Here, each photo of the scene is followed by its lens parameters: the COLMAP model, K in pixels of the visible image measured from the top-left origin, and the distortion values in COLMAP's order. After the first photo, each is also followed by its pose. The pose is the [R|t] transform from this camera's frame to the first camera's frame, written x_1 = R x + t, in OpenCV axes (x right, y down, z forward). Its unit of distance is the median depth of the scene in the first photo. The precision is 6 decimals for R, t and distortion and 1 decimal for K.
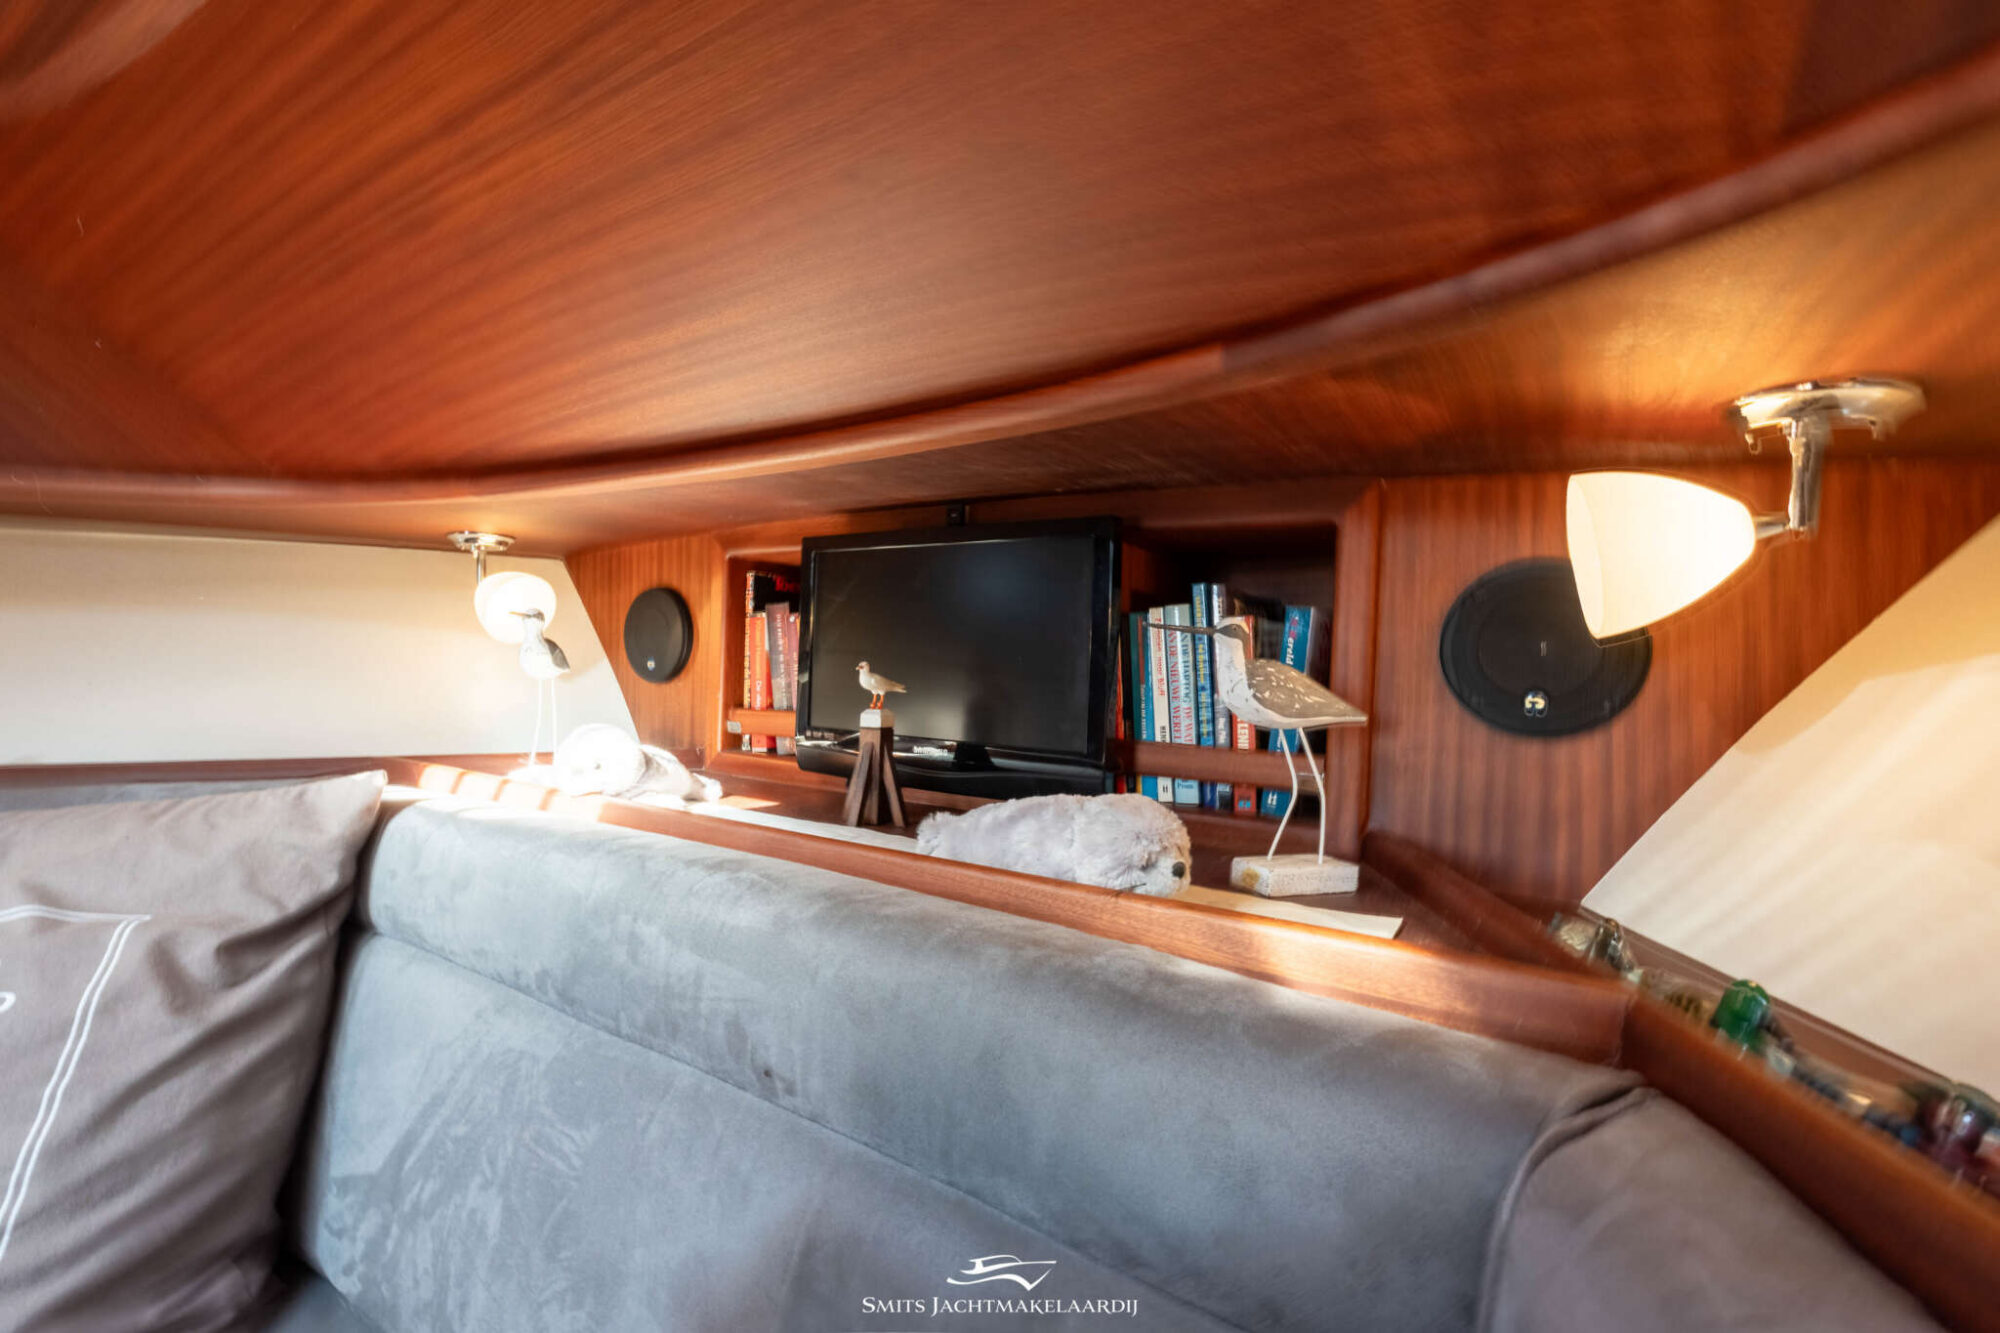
lens RADIAL K [[845.3, 0, 999.3], [0, 845.3, 668.1], [0, 0, 1]] dist [-0.003344, -0.000200]
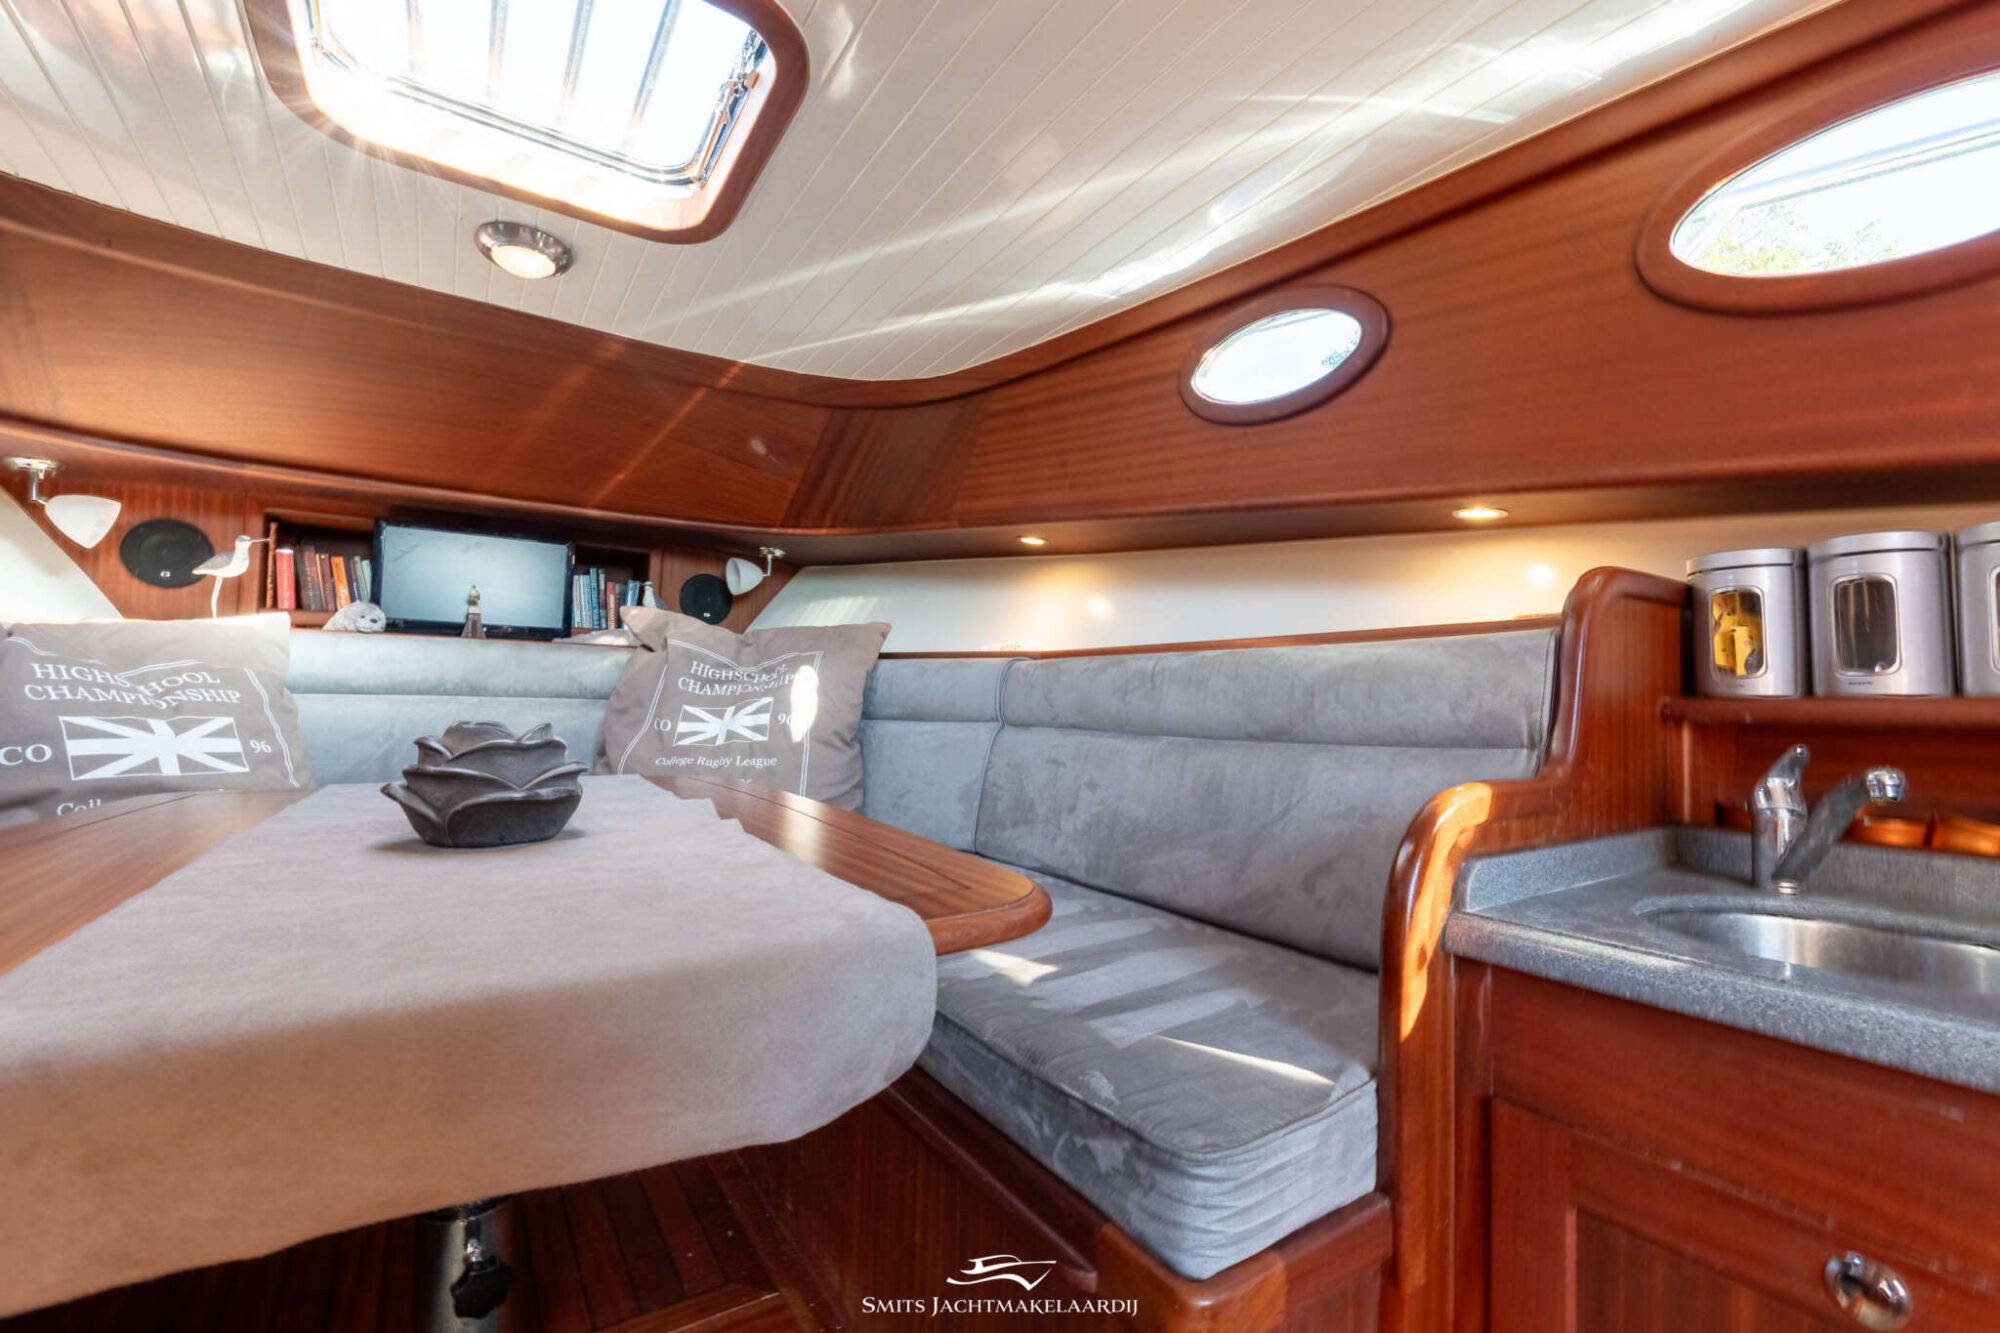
lens RADIAL K [[841.8, 0, 999.0], [0, 841.8, 667.0], [0, 0, 1]] dist [-0.001614, -0.000547]
pose [[0.410405, 0.011651, 0.911829, -1.681252], [-0.009122, 0.999921, -0.008671, 0.226158], [-0.911858, -0.004759, 0.410479, -1.276338]]
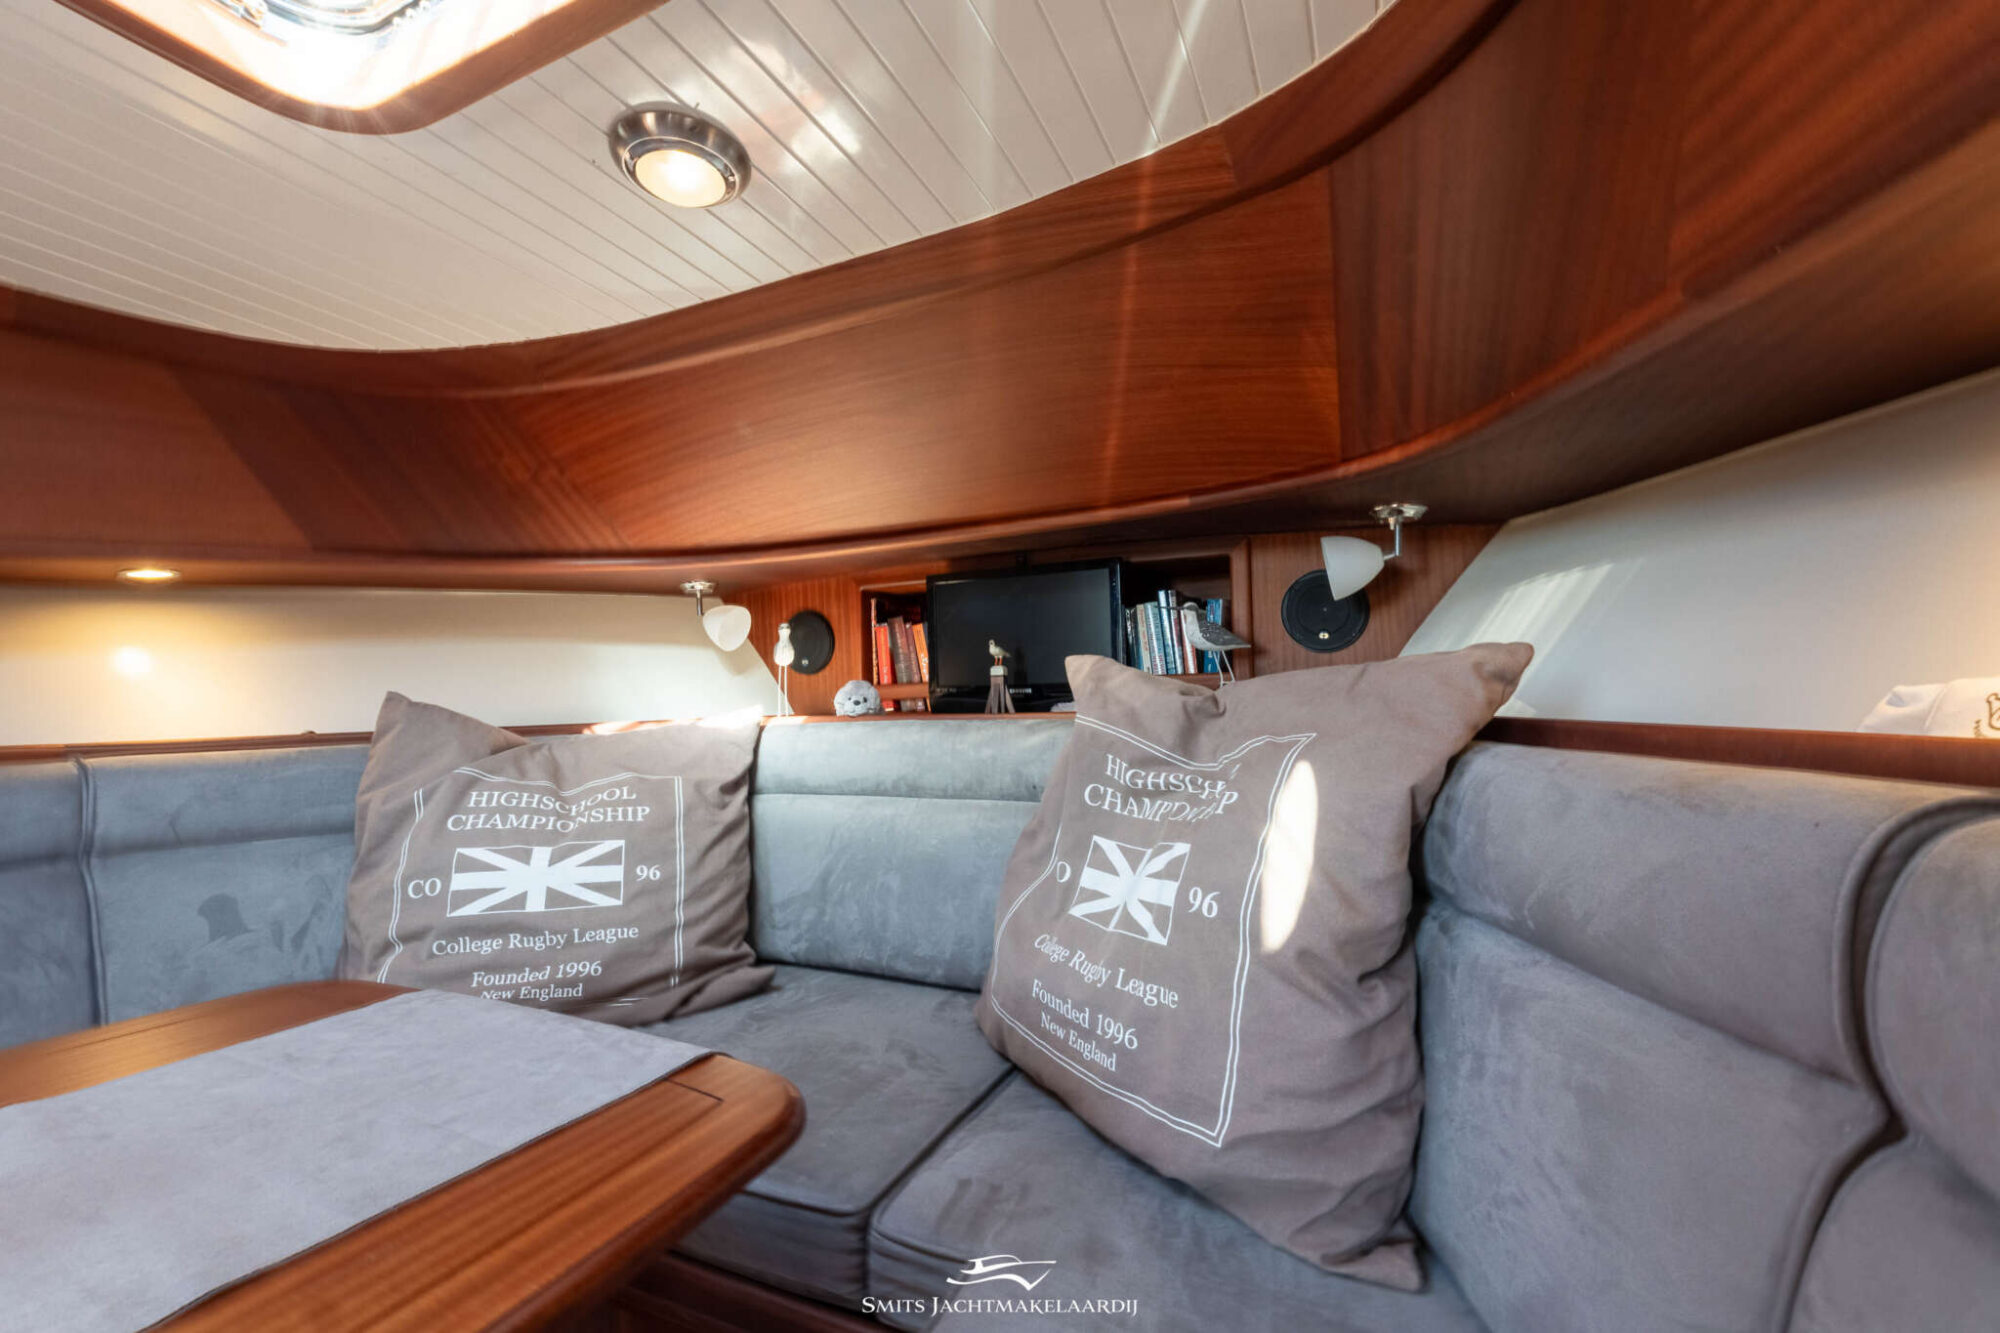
lens RADIAL K [[842.9, 0, 999.0], [0, 842.9, 660.6], [0, 0, 1]] dist [-0.003026, -0.000572]
pose [[0.990058, -0.055017, 0.129456, -0.390727], [0.060654, 0.997357, -0.040013, 0.113299], [-0.126912, 0.047467, 0.990778, -0.847329]]
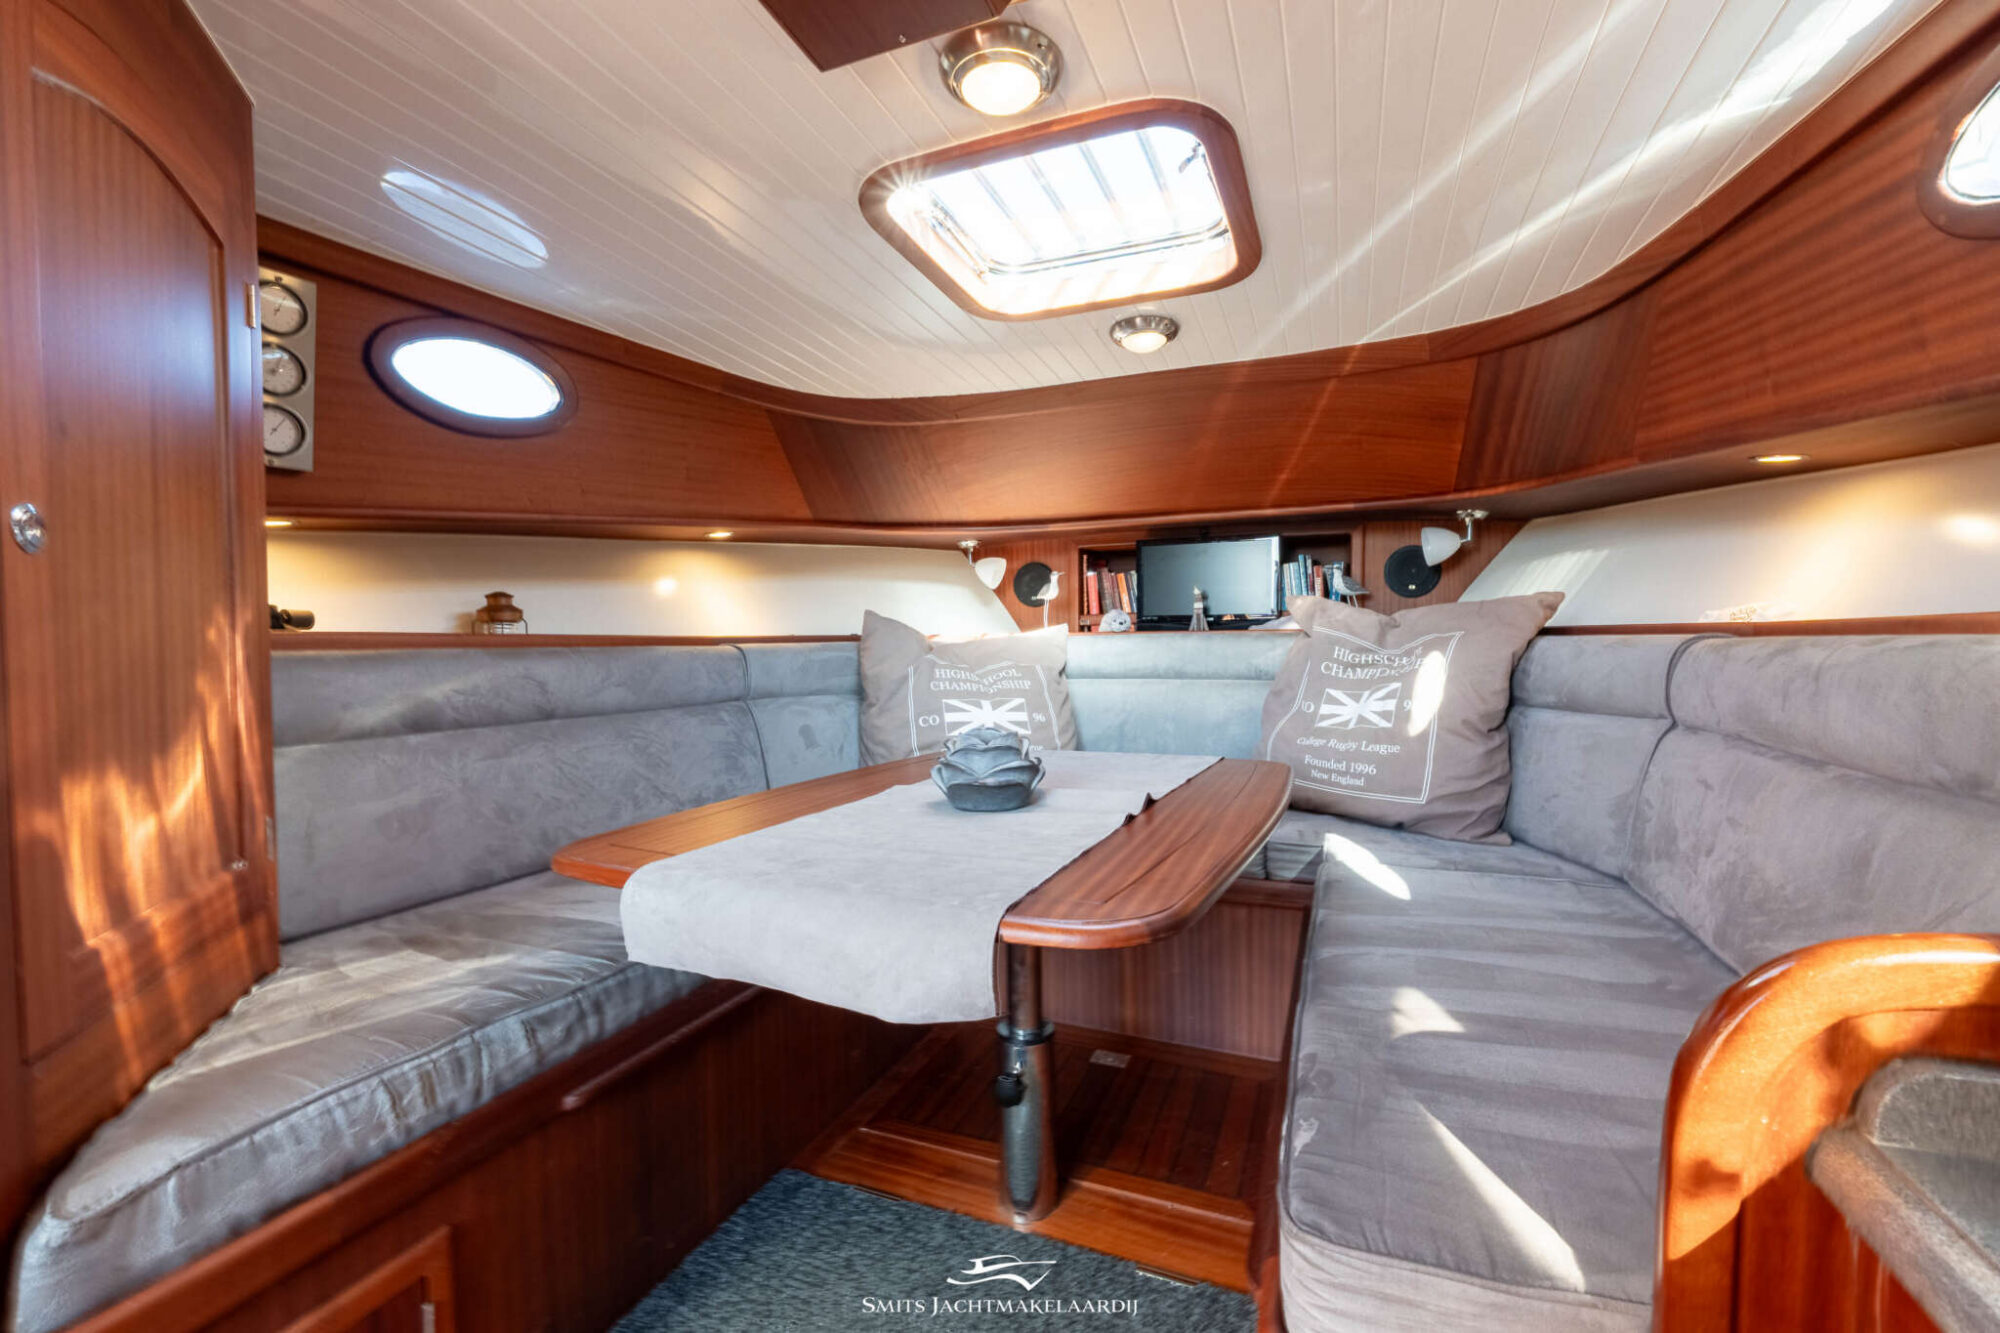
lens RADIAL K [[845.3, 0, 999.3], [0, 845.3, 668.1], [0, 0, 1]] dist [-0.003344, -0.000200]
pose [[0.983845, -0.049725, 0.171976, -1.331147], [0.043980, 0.998345, 0.037059, 0.138439], [-0.173534, -0.028896, 0.984404, -1.730836]]
